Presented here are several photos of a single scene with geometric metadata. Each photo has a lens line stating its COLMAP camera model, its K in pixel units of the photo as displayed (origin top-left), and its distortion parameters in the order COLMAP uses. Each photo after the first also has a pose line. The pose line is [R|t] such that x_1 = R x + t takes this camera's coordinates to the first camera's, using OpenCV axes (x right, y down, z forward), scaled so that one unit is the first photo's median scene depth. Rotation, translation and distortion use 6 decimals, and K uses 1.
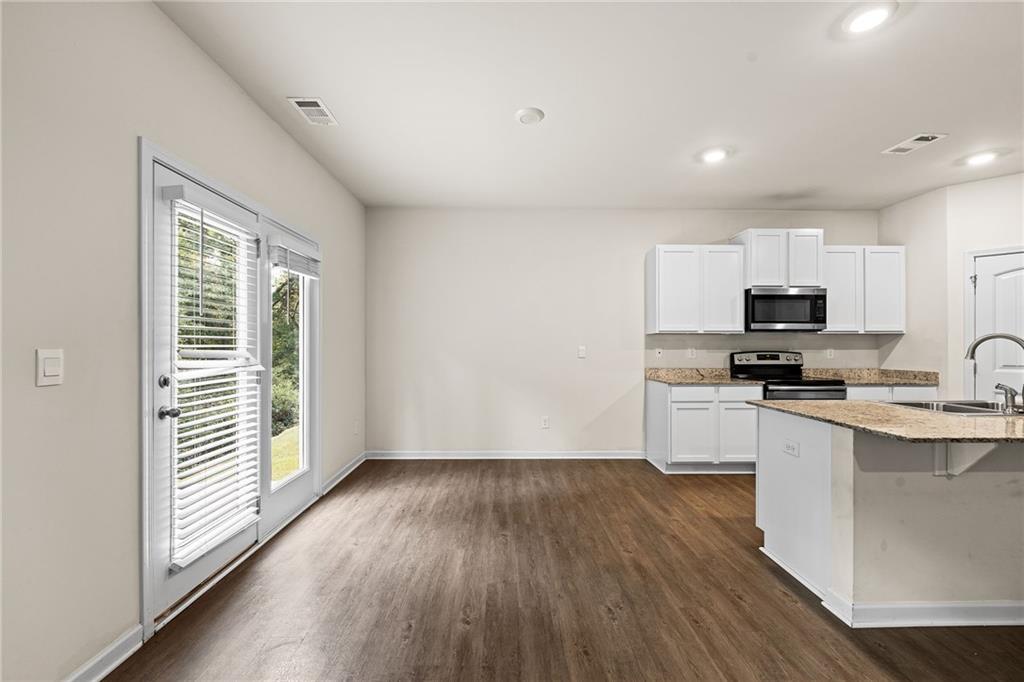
lens RADIAL K [[415.7, 0, 512.1], [0, 415.7, 344.6], [0, 0, 1]] dist [0.001871, -0.001541]
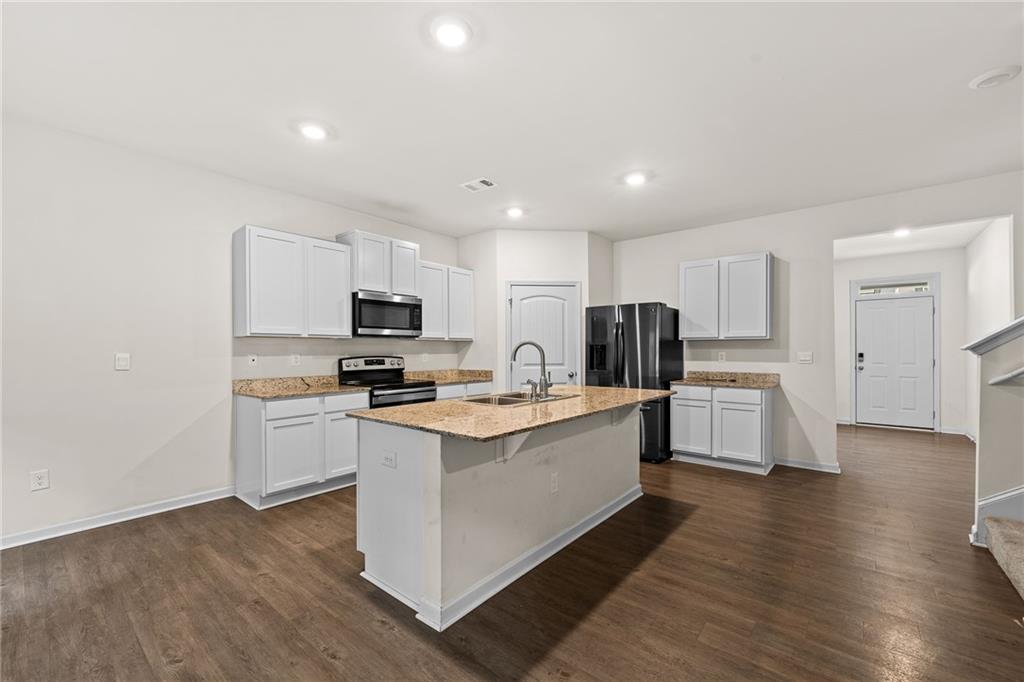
lens RADIAL K [[415.7, 0, 515.6], [0, 415.7, 351.0], [0, 0, 1]] dist [0.001871, -0.001541]
pose [[0.650214, -0.005060, 0.759734, 0.081614], [0.003109, 0.999987, 0.003999, -0.000128], [-0.759745, -0.000239, 0.650221, 0.096963]]
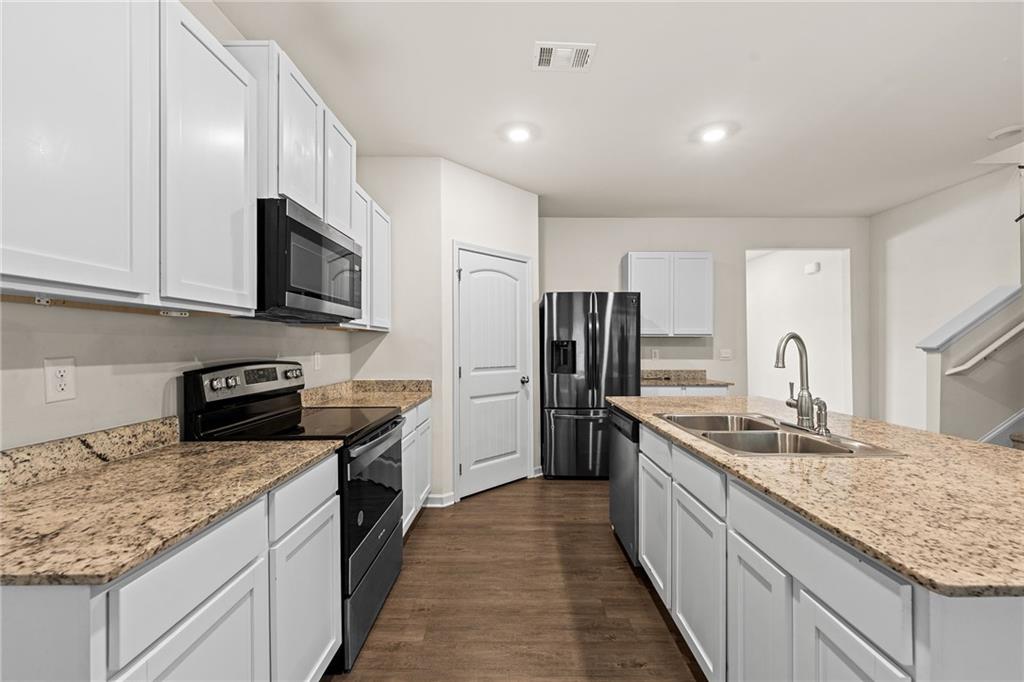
lens RADIAL K [[415.7, 0, 510.7], [0, 415.7, 341.6], [0, 0, 1]] dist [0.001871, -0.001541]
pose [[0.028342, 0.009706, 0.999551, 0.210587], [-0.000507, 0.999953, -0.009696, -0.001429], [-0.999598, -0.000232, 0.028346, 0.821432]]
